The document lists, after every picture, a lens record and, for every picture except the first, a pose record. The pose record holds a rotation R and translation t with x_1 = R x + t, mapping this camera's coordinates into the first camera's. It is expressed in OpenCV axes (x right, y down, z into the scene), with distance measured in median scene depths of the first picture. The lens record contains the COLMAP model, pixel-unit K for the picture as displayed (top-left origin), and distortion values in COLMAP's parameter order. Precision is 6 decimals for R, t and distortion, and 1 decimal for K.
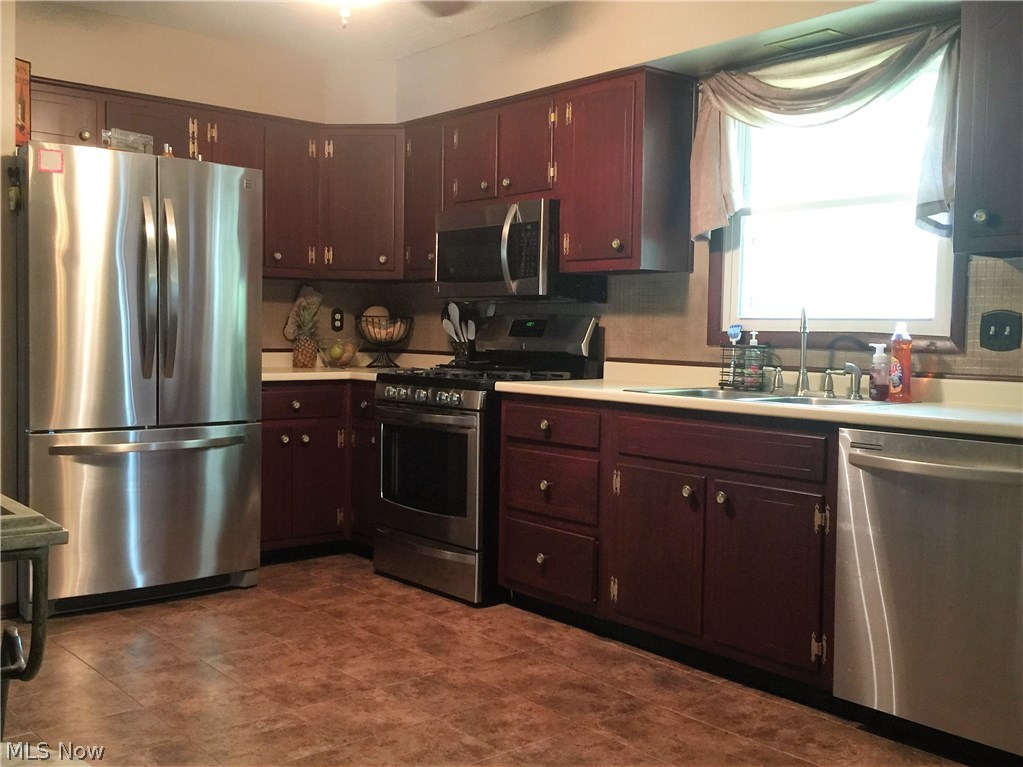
lens RADIAL K [[1022.1, 0, 511.5], [0, 1022.1, 383.5], [0, 0, 1]] dist [0.057230, -0.011344]
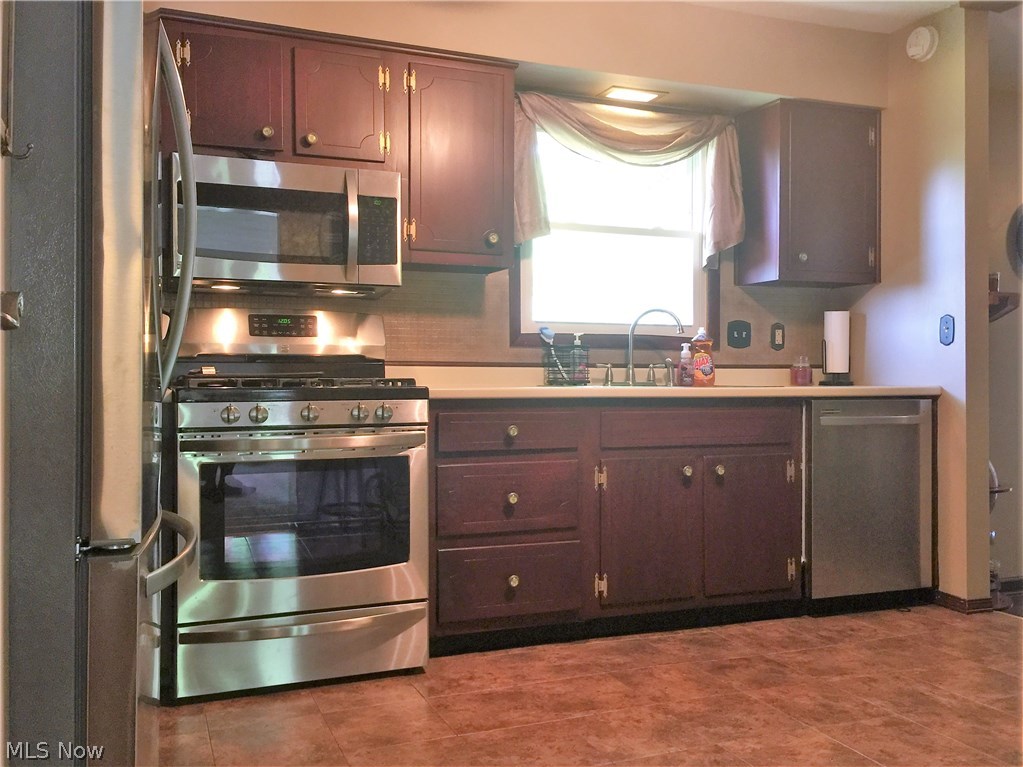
lens RADIAL K [[910.7, 0, 511.3], [0, 910.7, 363.6], [0, 0, 1]] dist [0.076839, -0.106338]
pose [[0.324225, -0.008050, 0.945946, -0.732368], [0.050979, 0.998659, -0.008975, -0.012177], [-0.944605, 0.051133, 0.324201, 0.737435]]
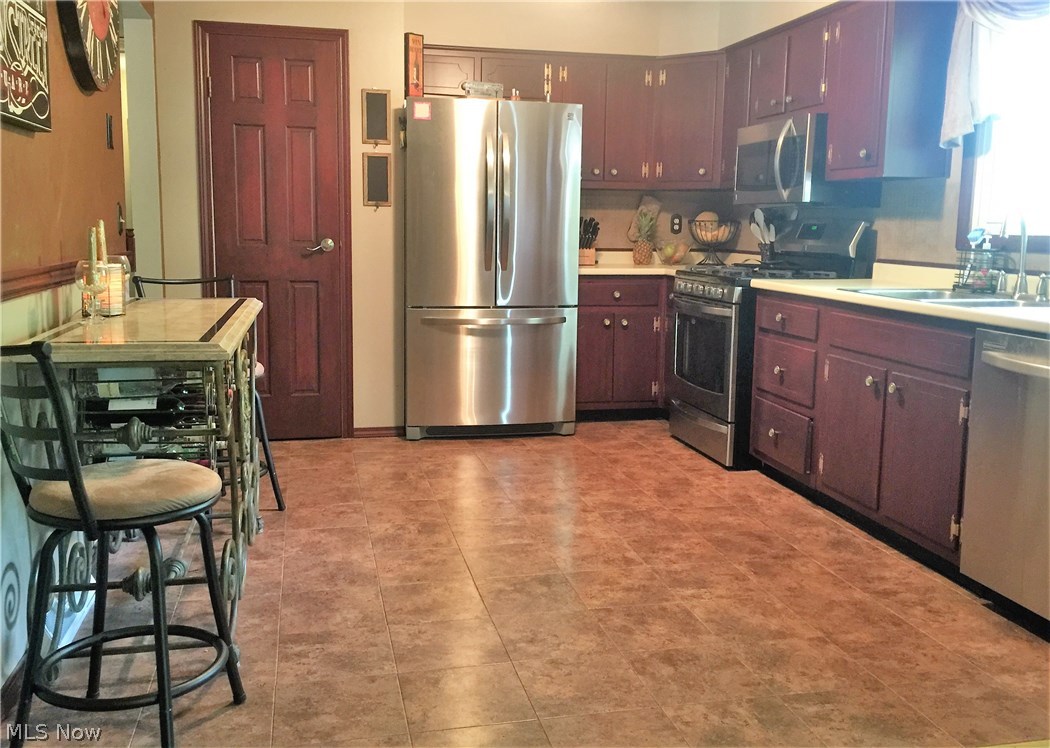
lens RADIAL K [[947.4, 0, 524.1], [0, 947.4, 354.3], [0, 0, 1]] dist [0.043577, 0.001867]
pose [[0.884614, 0.060342, -0.462403, 0.273168], [-0.023605, 0.996116, 0.084832, -0.002163], [0.465726, -0.064129, 0.882602, -0.074094]]
